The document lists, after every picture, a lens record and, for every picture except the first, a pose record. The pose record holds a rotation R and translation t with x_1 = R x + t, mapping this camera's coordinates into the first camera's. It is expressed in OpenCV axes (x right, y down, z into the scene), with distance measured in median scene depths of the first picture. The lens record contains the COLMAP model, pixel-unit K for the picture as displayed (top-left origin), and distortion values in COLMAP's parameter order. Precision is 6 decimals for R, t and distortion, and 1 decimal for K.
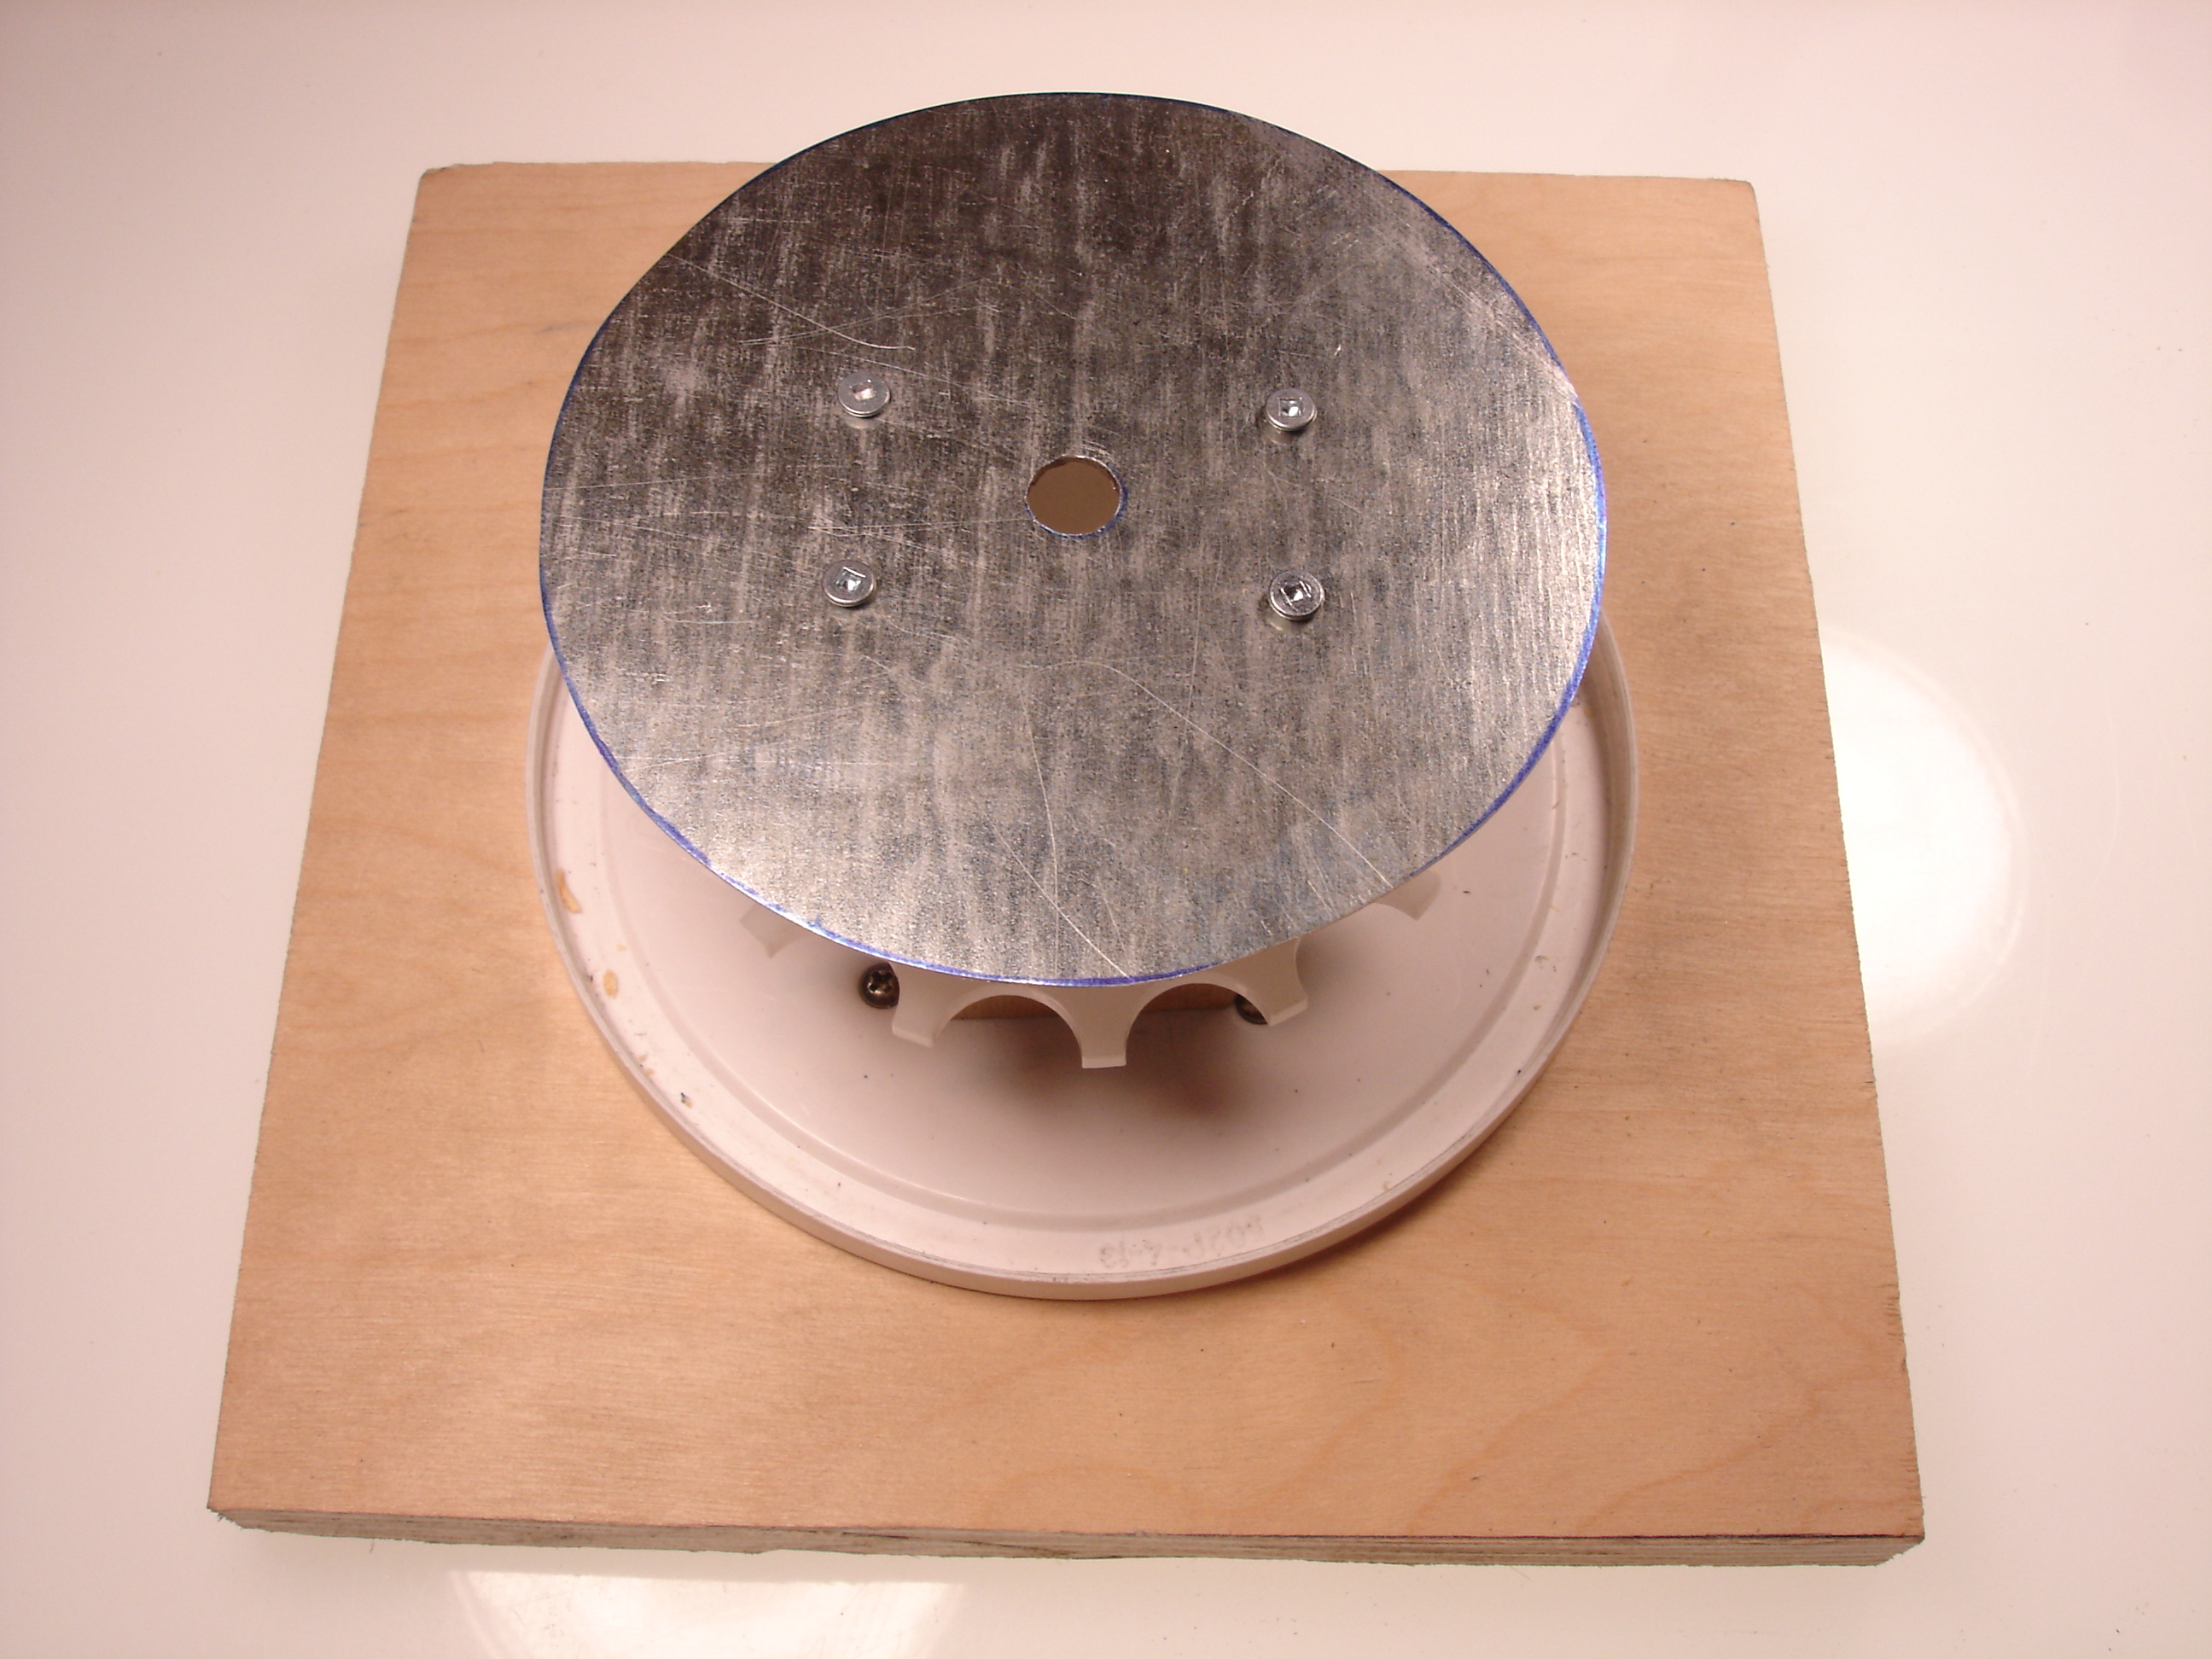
lens RADIAL K [[2441.5, 0, 1112.1], [0, 2441.5, 835.2], [0, 0, 1]] dist [-0.088589, 0.000000]
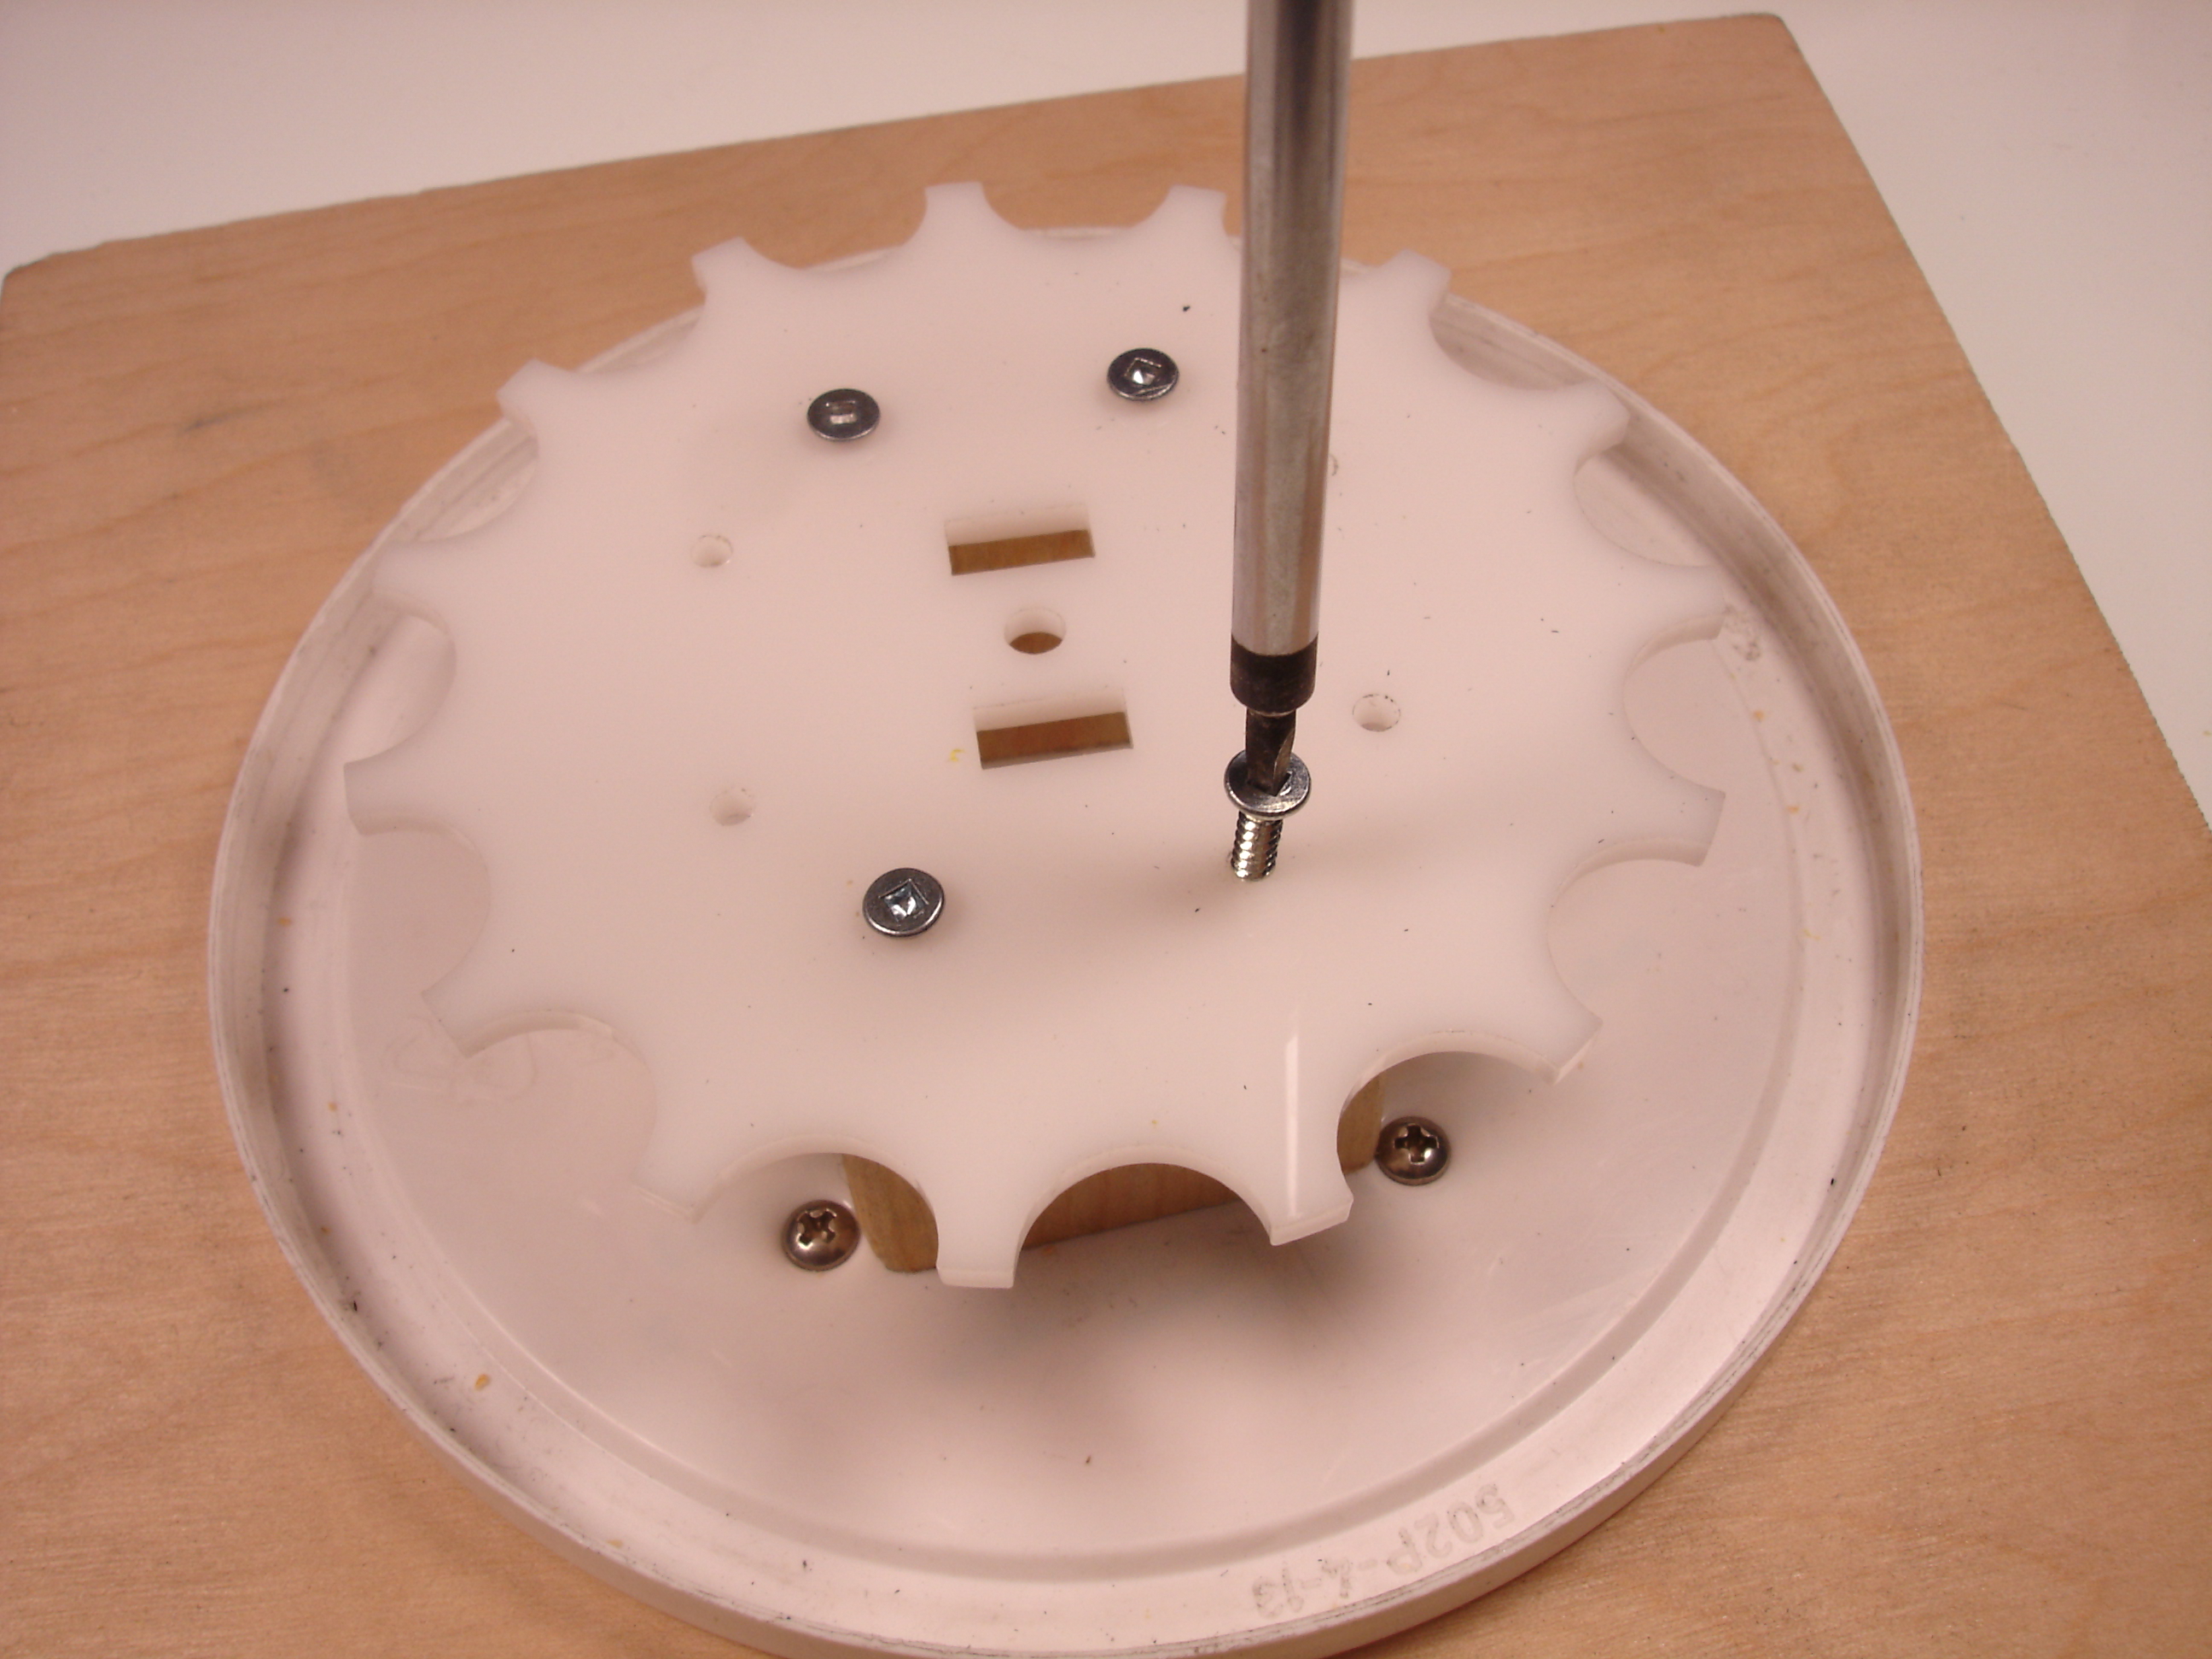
lens RADIAL K [[2441.5, 0, 1109.7], [0, 2441.5, 812.4], [0, 0, 1]] dist [-0.088589, 0.000000]
pose [[0.982614, -0.166732, 0.081668, -0.058125], [0.178190, 0.970454, -0.162687, 0.076804], [-0.052130, 0.174411, 0.983292, 0.390746]]
